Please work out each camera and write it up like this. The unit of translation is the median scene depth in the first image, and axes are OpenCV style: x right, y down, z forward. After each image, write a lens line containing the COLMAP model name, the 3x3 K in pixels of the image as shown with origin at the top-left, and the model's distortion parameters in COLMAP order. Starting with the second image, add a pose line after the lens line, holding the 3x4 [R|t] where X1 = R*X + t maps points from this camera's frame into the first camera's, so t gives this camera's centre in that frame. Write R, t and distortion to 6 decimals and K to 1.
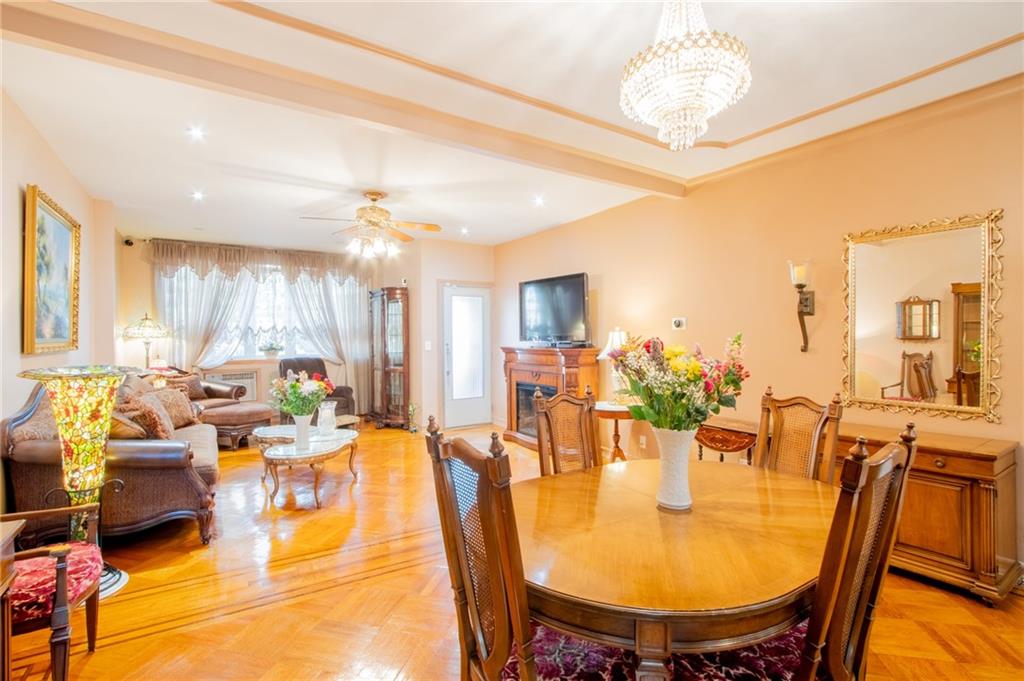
lens RADIAL K [[480.7, 0, 512.0], [0, 480.7, 340.5], [0, 0, 1]] dist [-0.000606, -0.000050]
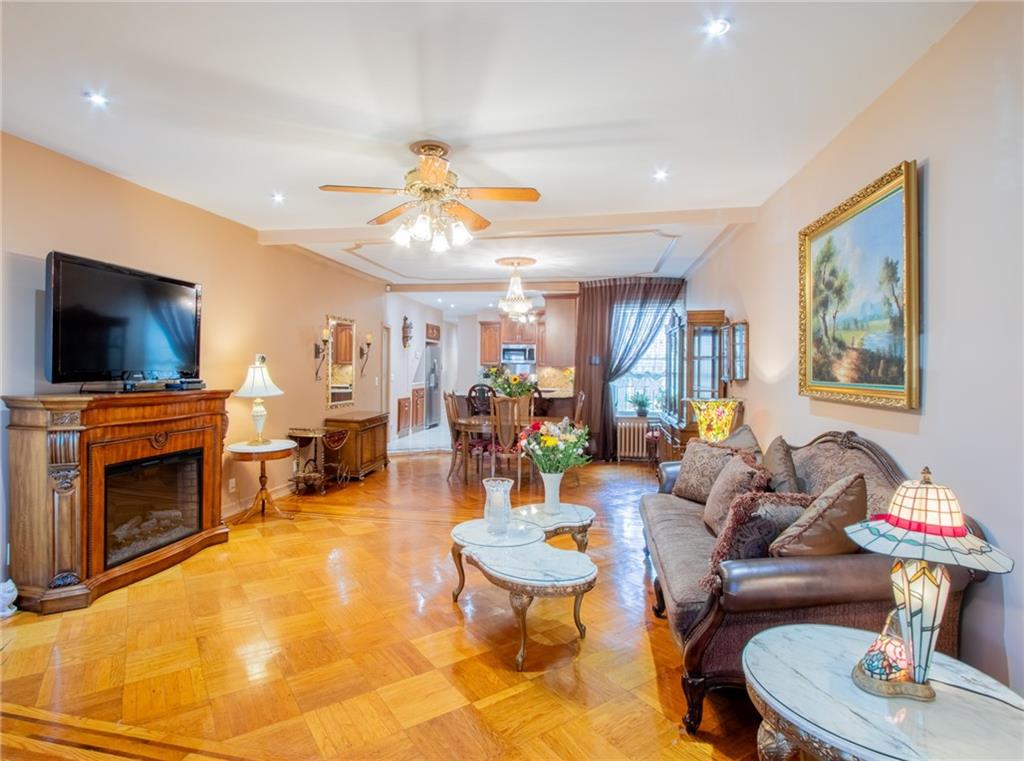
lens RADIAL K [[465.9, 0, 512.0], [0, 465.9, 380.5], [0, 0, 1]] dist [0.000267, 0.000008]
pose [[-0.730067, -0.022532, 0.683004, -0.814131], [-0.002435, 0.999536, 0.030372, -0.022973], [-0.683371, 0.020510, -0.729783, 1.427308]]
